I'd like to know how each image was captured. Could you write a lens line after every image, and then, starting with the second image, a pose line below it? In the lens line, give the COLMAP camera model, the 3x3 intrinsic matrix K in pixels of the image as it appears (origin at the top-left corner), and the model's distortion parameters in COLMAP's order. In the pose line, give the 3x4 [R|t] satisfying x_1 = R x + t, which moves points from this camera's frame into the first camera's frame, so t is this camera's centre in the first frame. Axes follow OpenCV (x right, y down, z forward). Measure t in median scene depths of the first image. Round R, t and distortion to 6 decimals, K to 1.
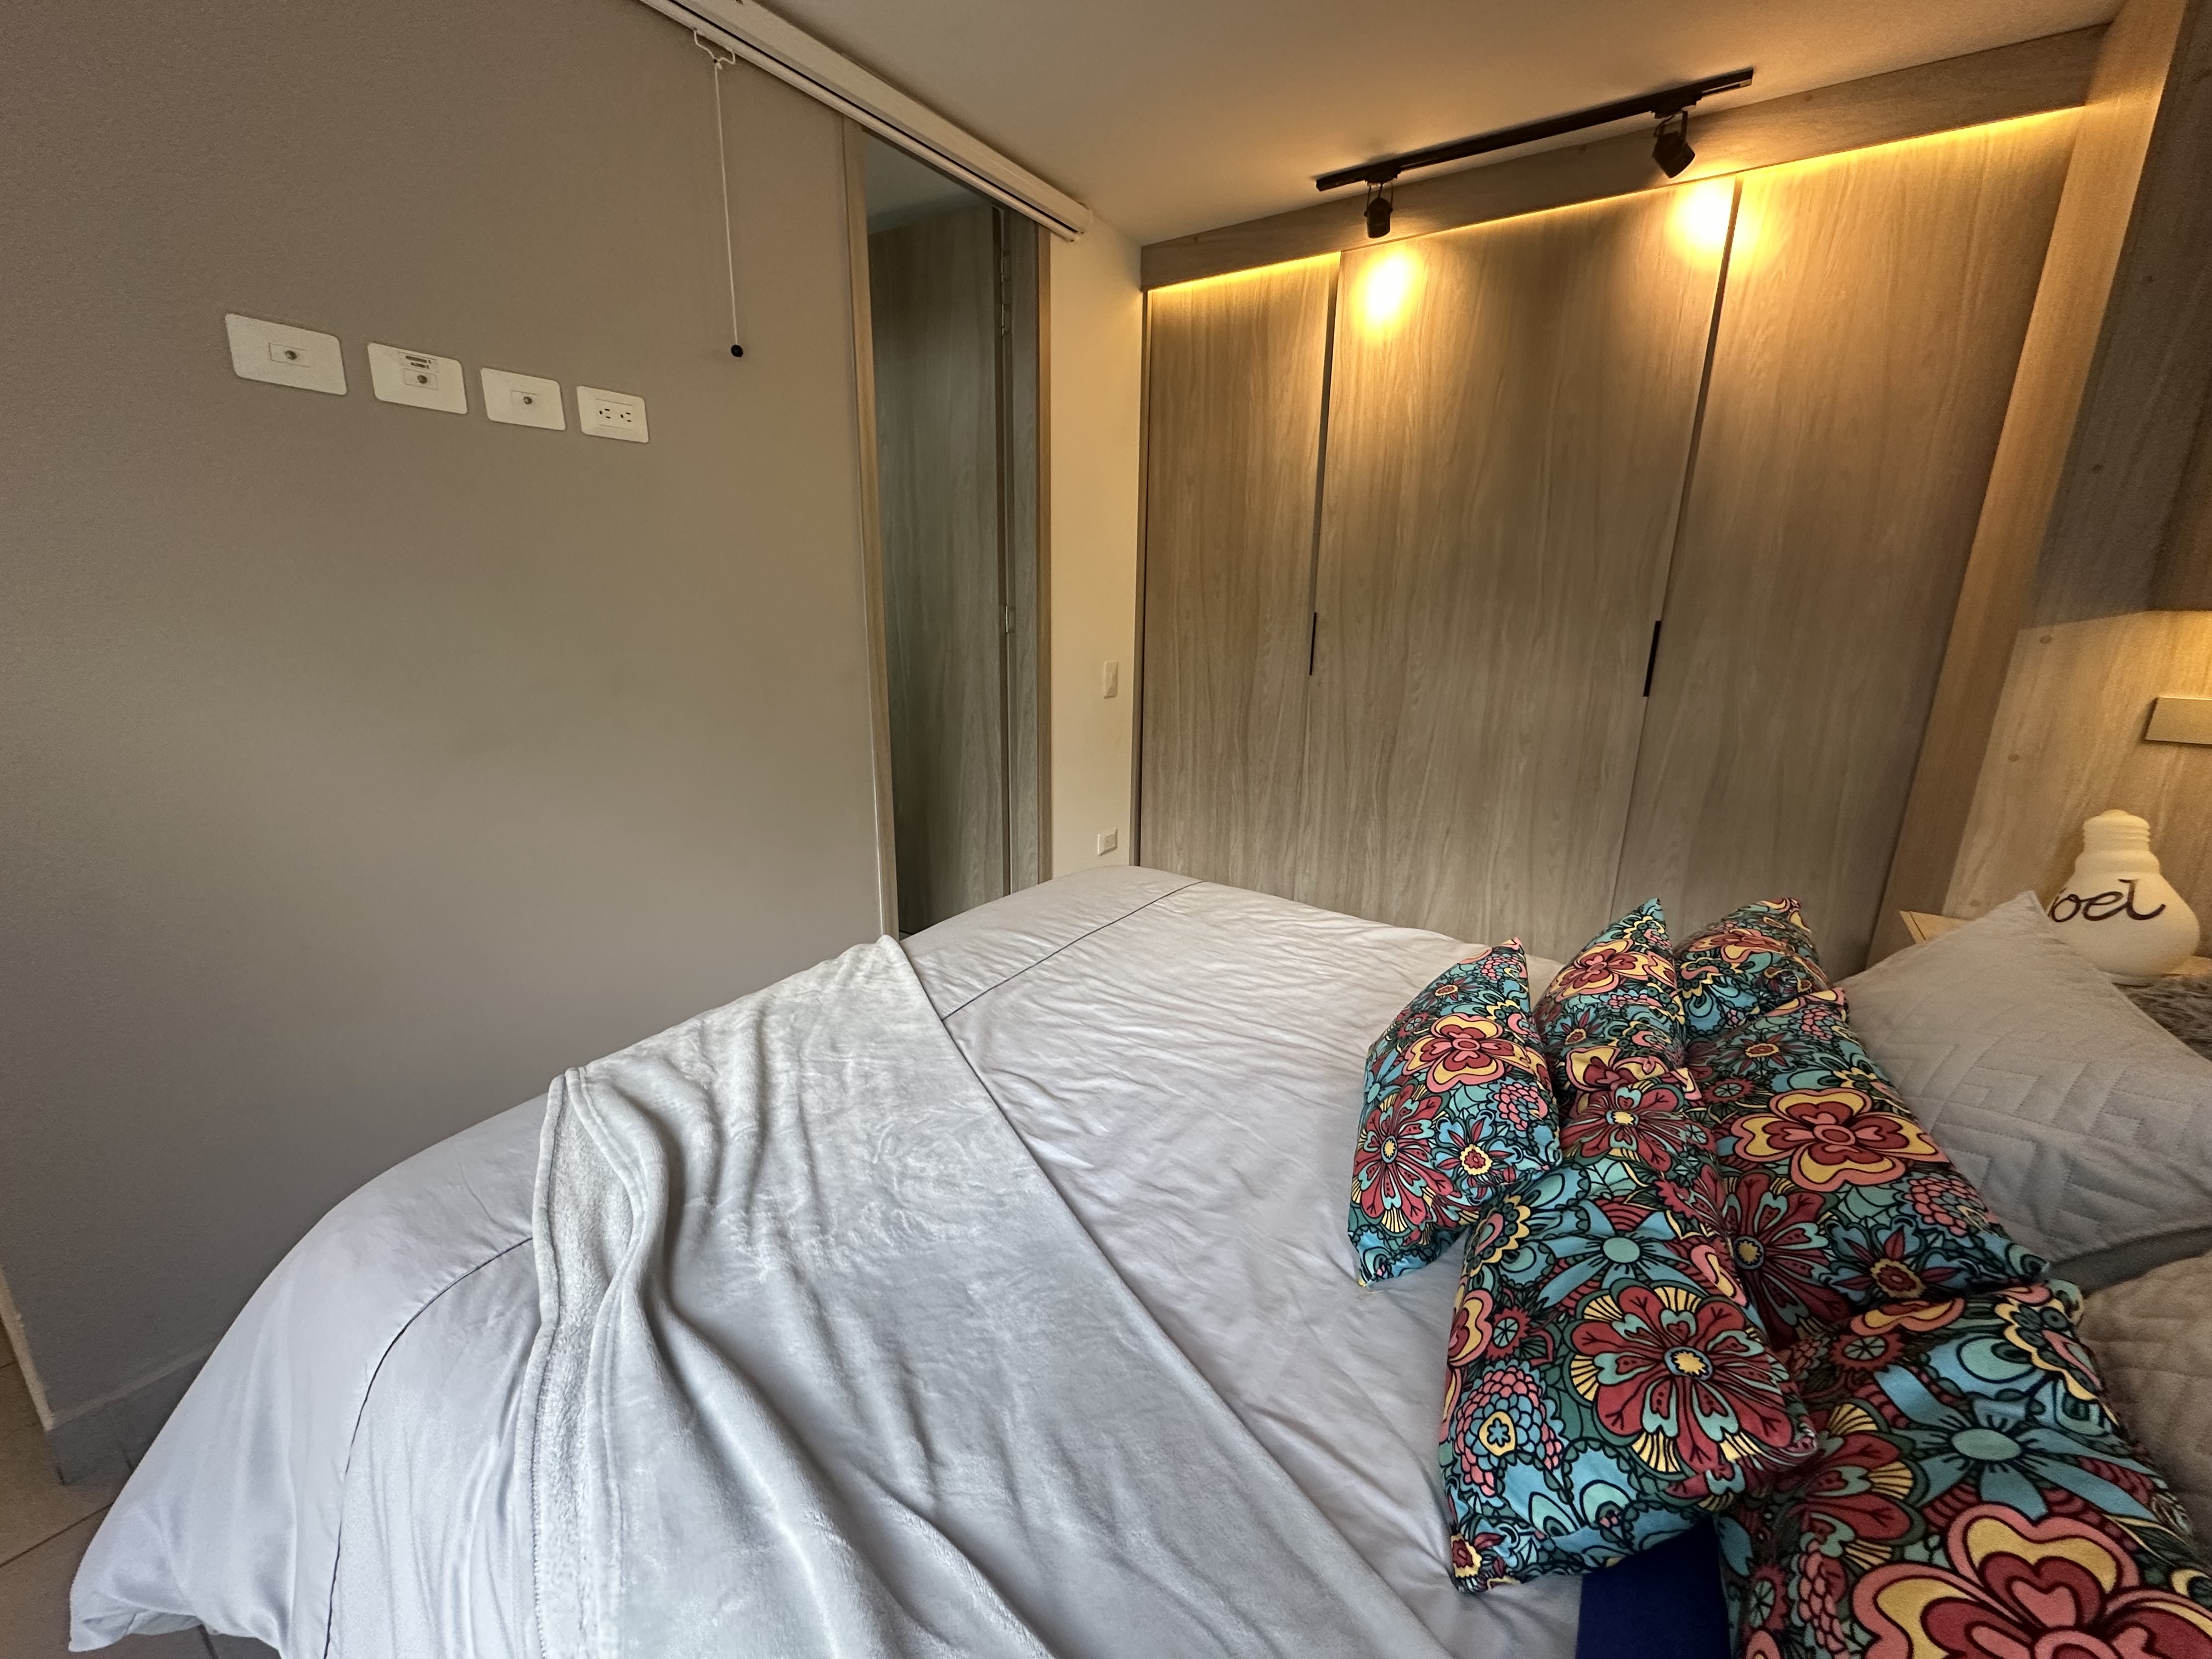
lens RADIAL K [[884.5, 0, 1108.0], [0, 884.5, 826.2], [0, 0, 1]] dist [-0.001897, 0.000825]
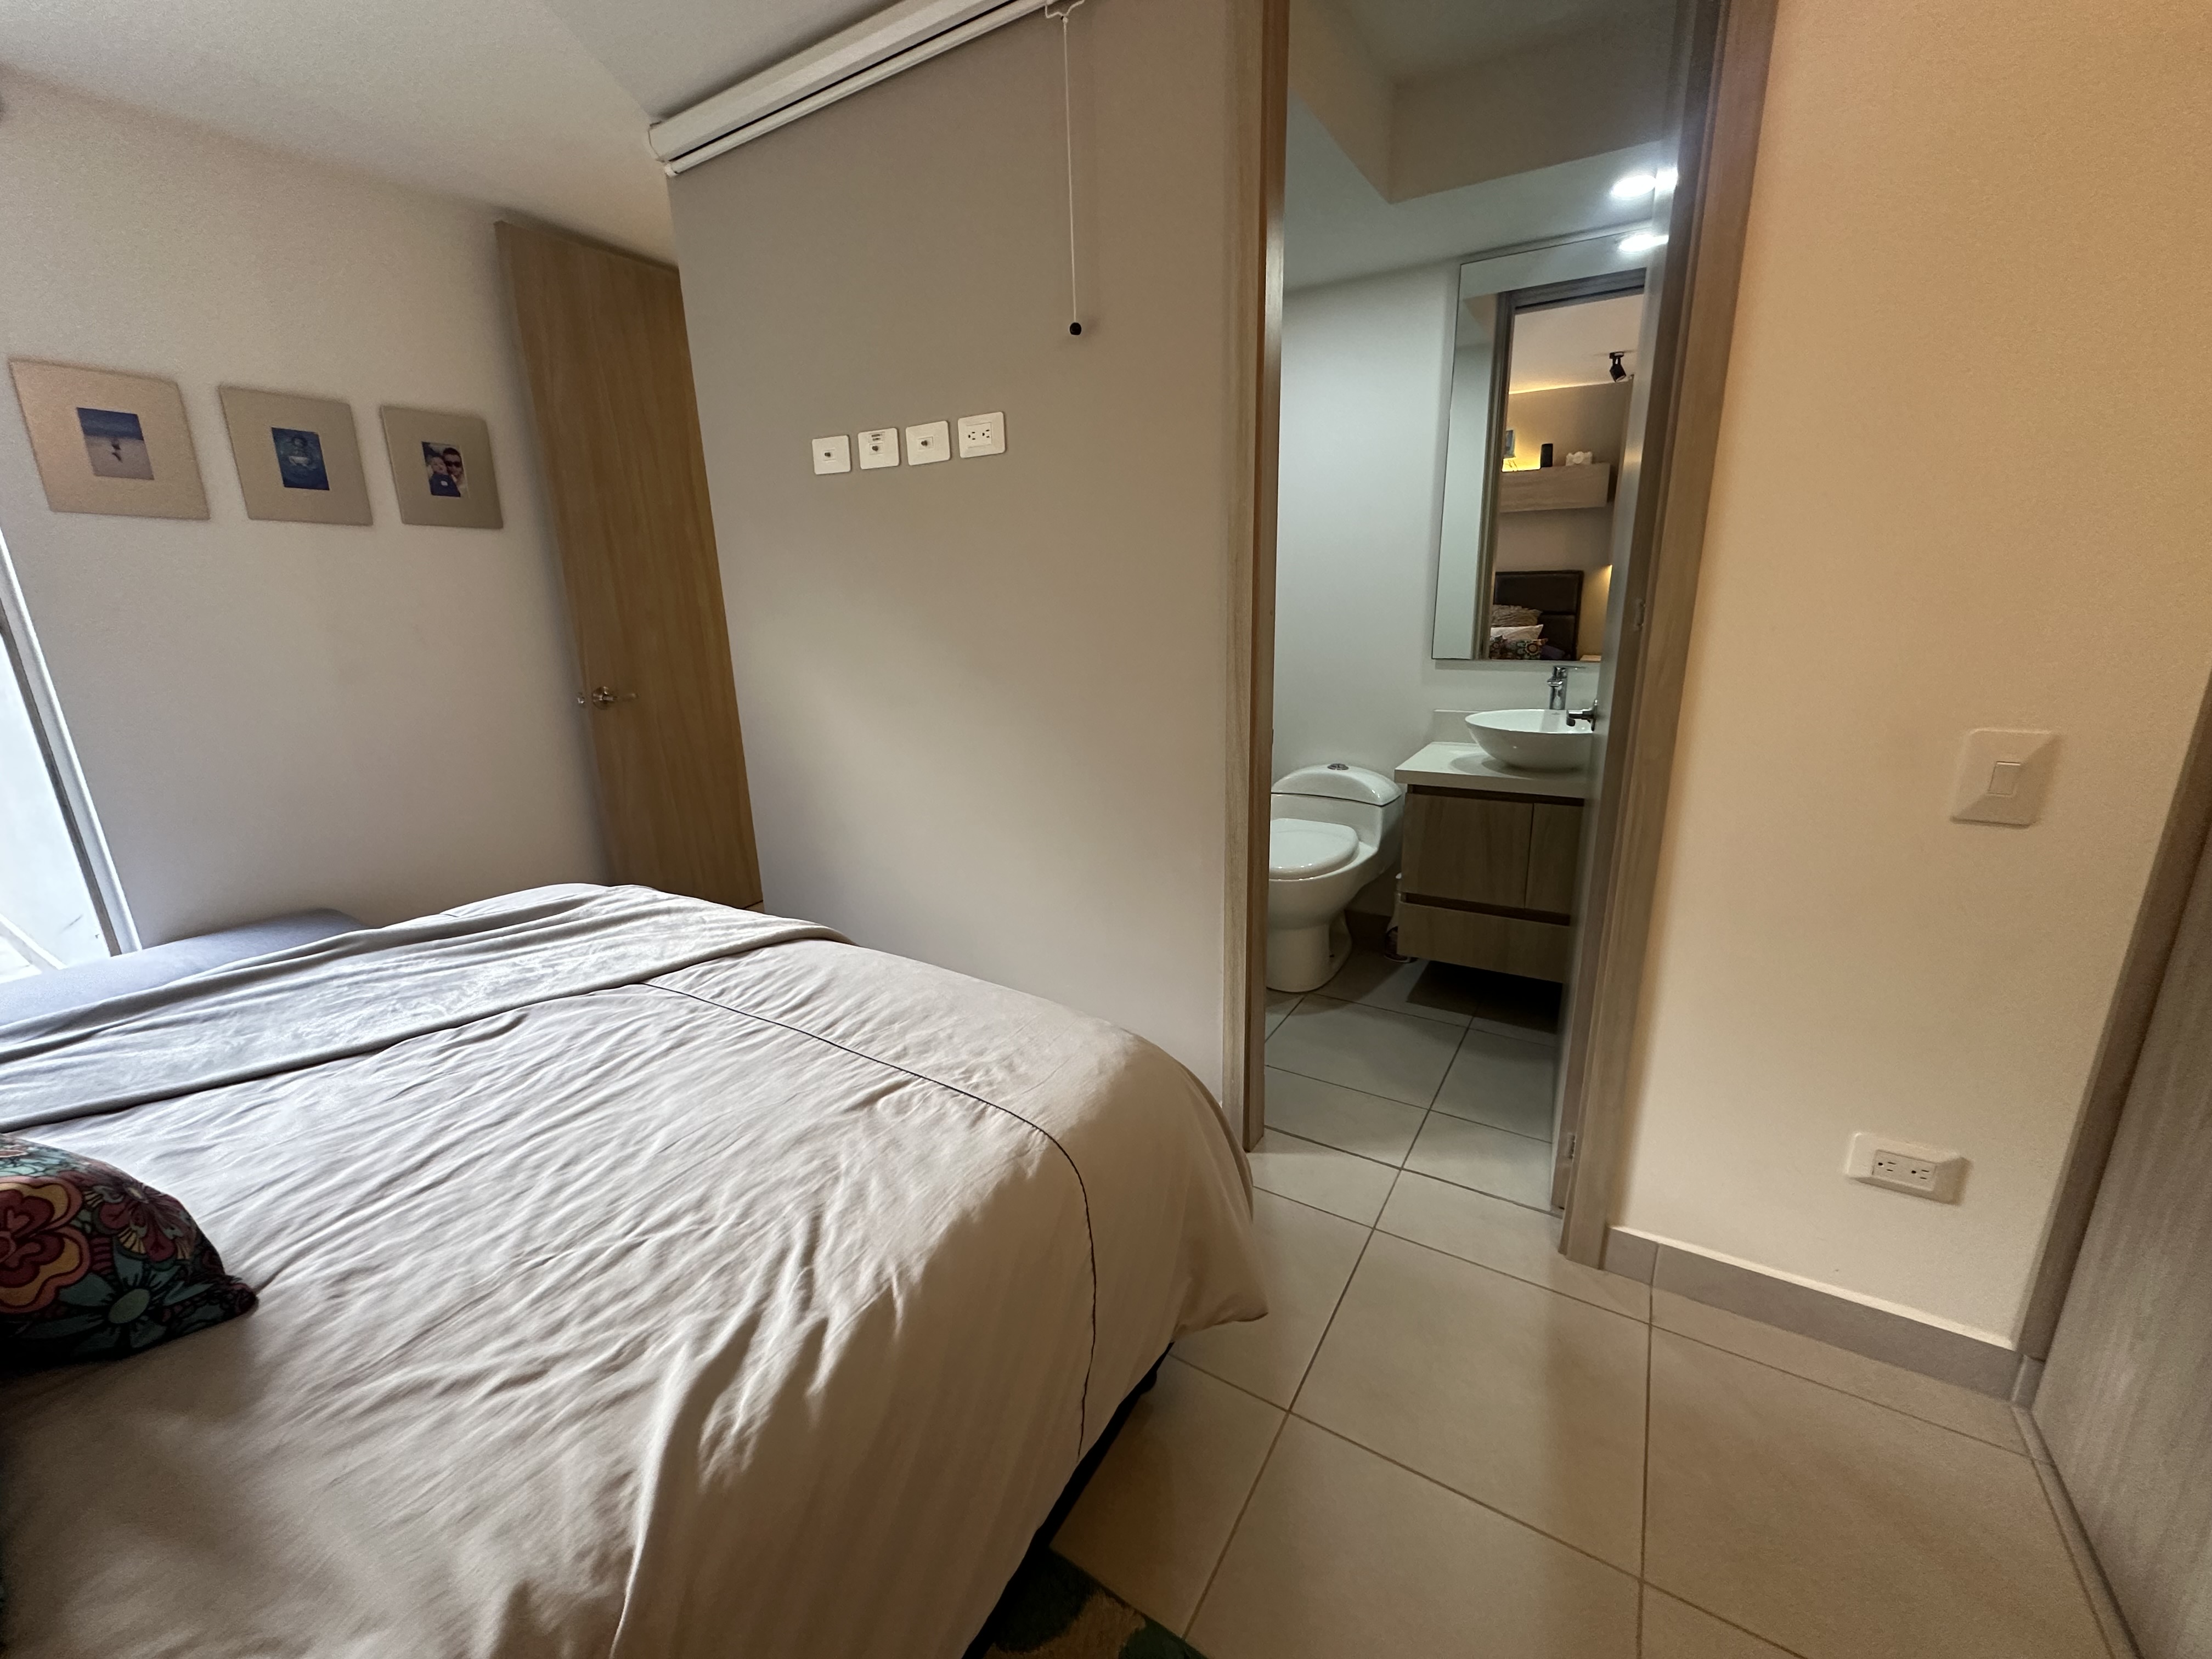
lens RADIAL K [[884.5, 0, 1108.0], [0, 884.5, 826.2], [0, 0, 1]] dist [-0.001897, 0.000825]
pose [[0.032046, 0.242361, -0.969657, 0.706164], [-0.226720, 0.946628, 0.229112, -0.289564], [0.973433, 0.212499, 0.085284, 1.196191]]
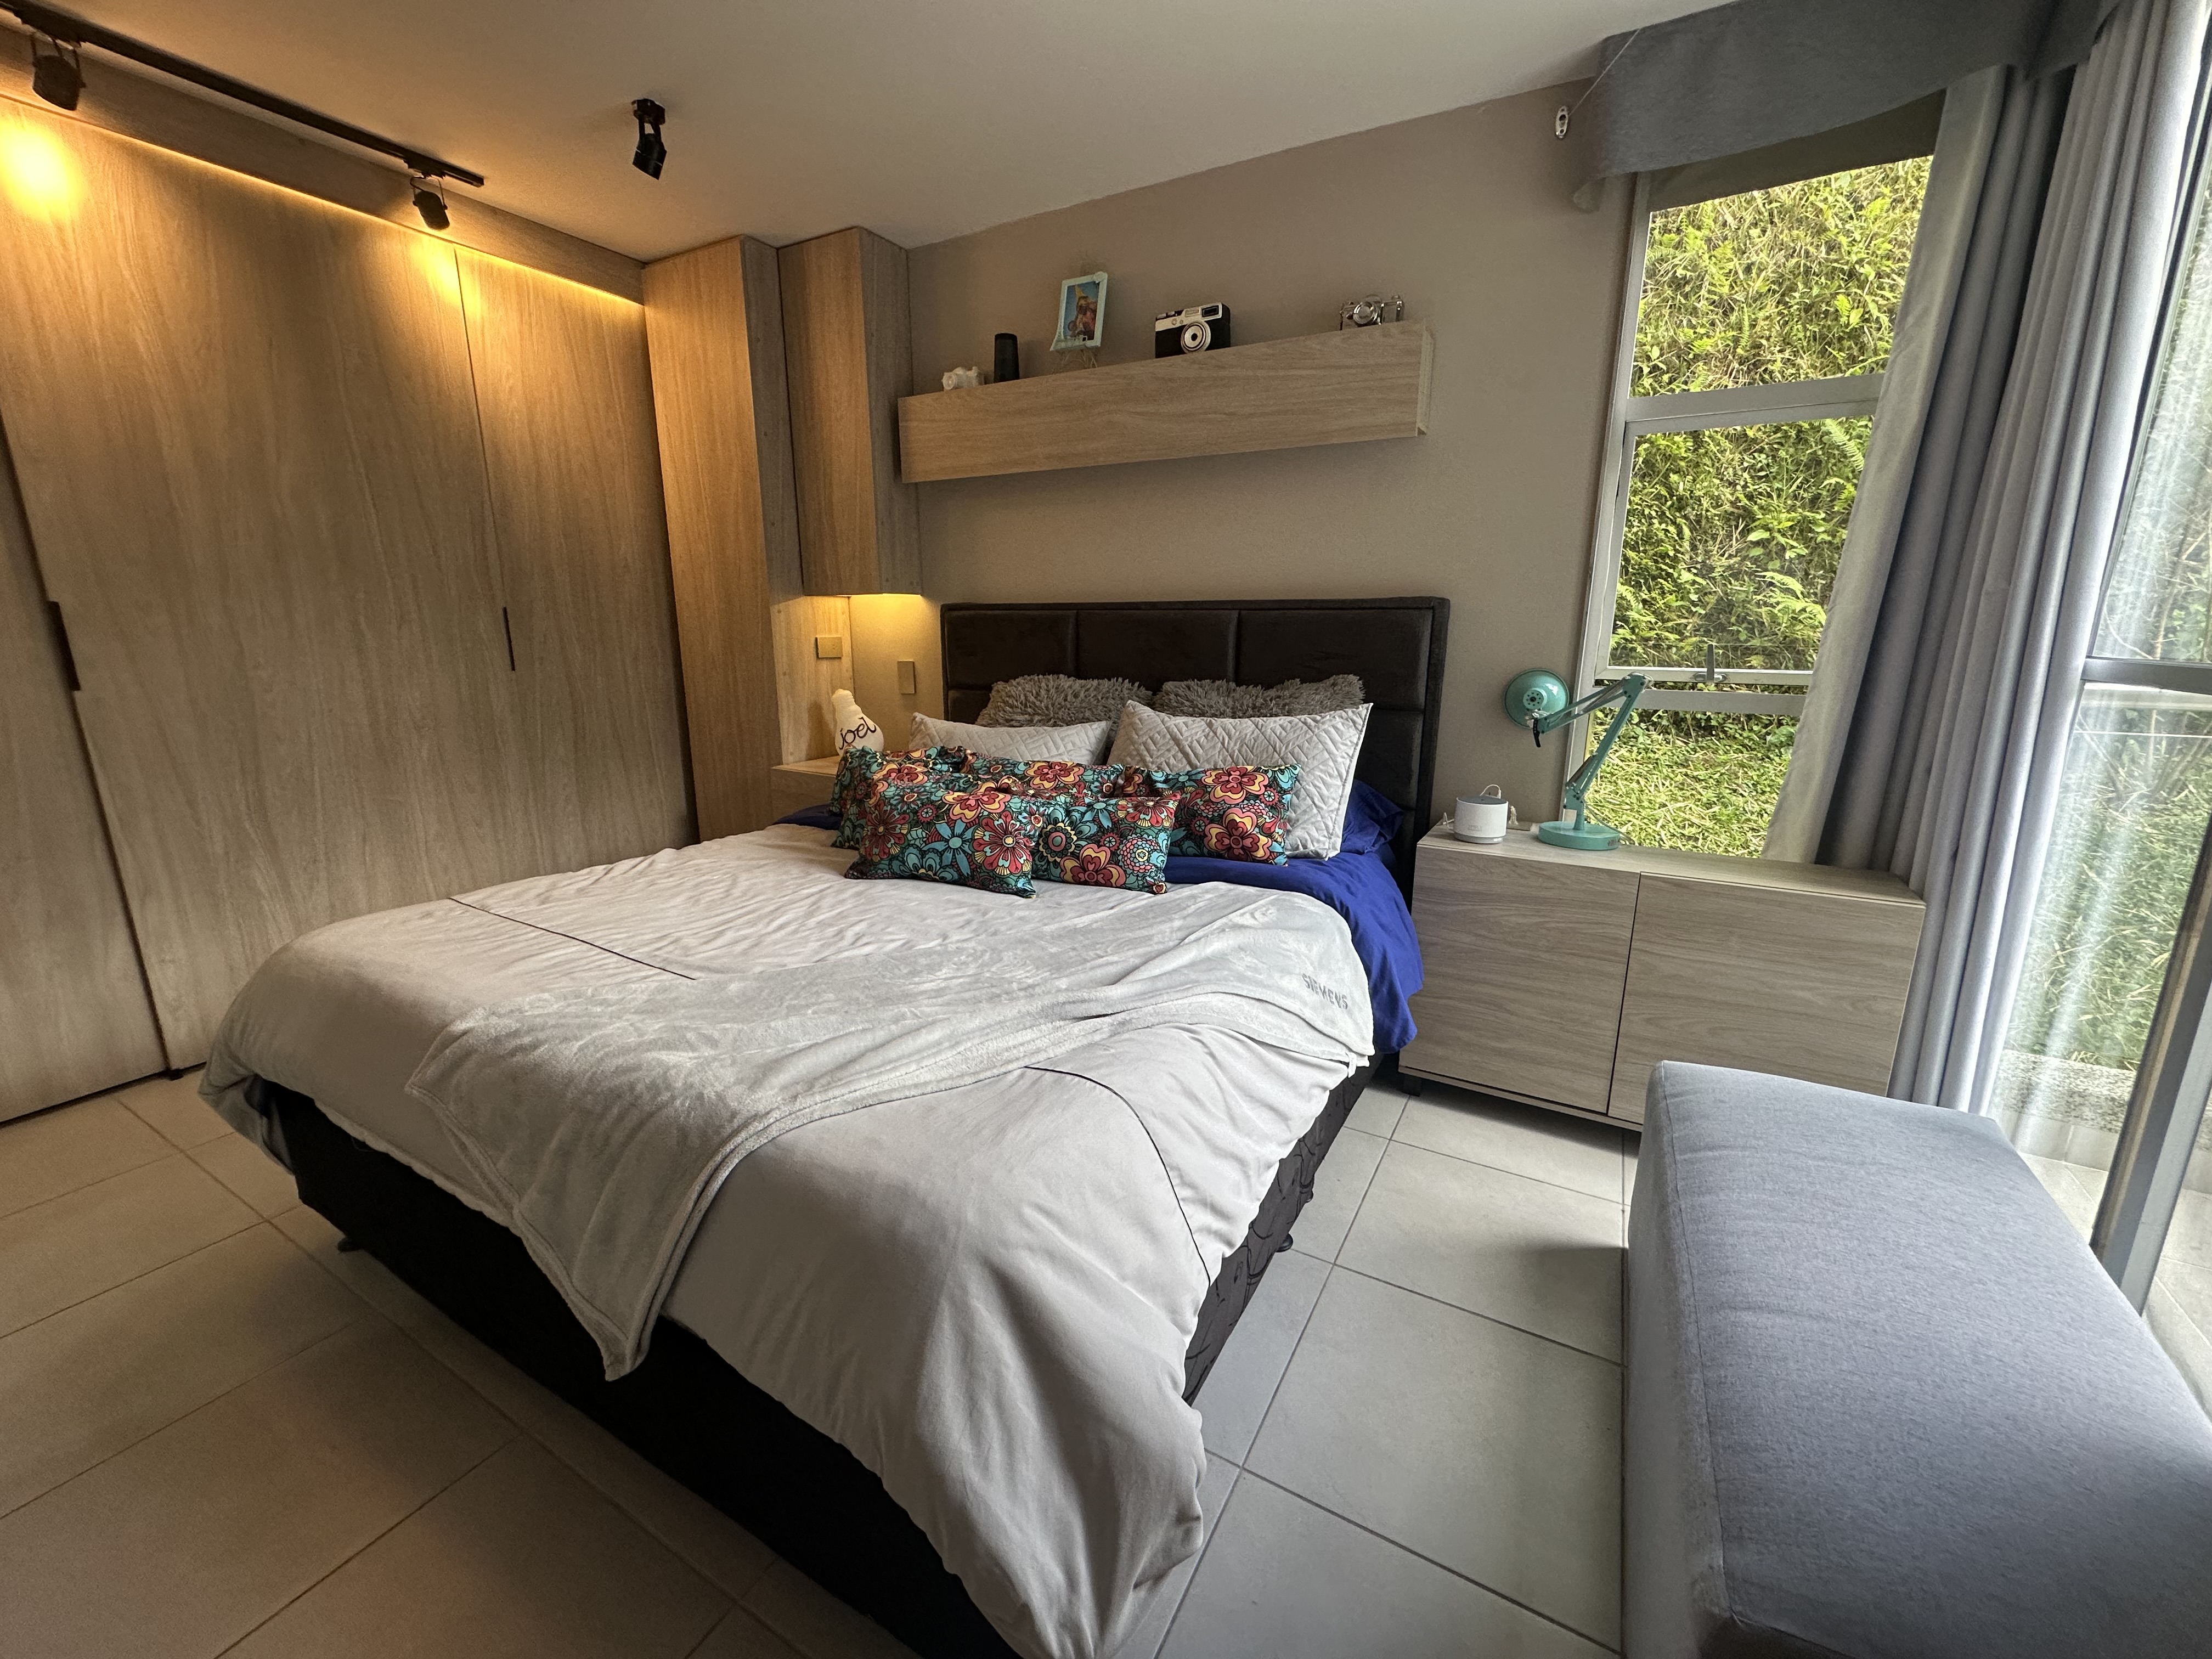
lens RADIAL K [[884.5, 0, 1108.0], [0, 884.5, 826.2], [0, 0, 1]] dist [-0.001897, 0.000825]
pose [[-0.069092, -0.242788, 0.967616, -0.972632], [0.248581, 0.935150, 0.252392, -0.079500], [-0.966144, 0.257969, -0.004259, 0.433763]]
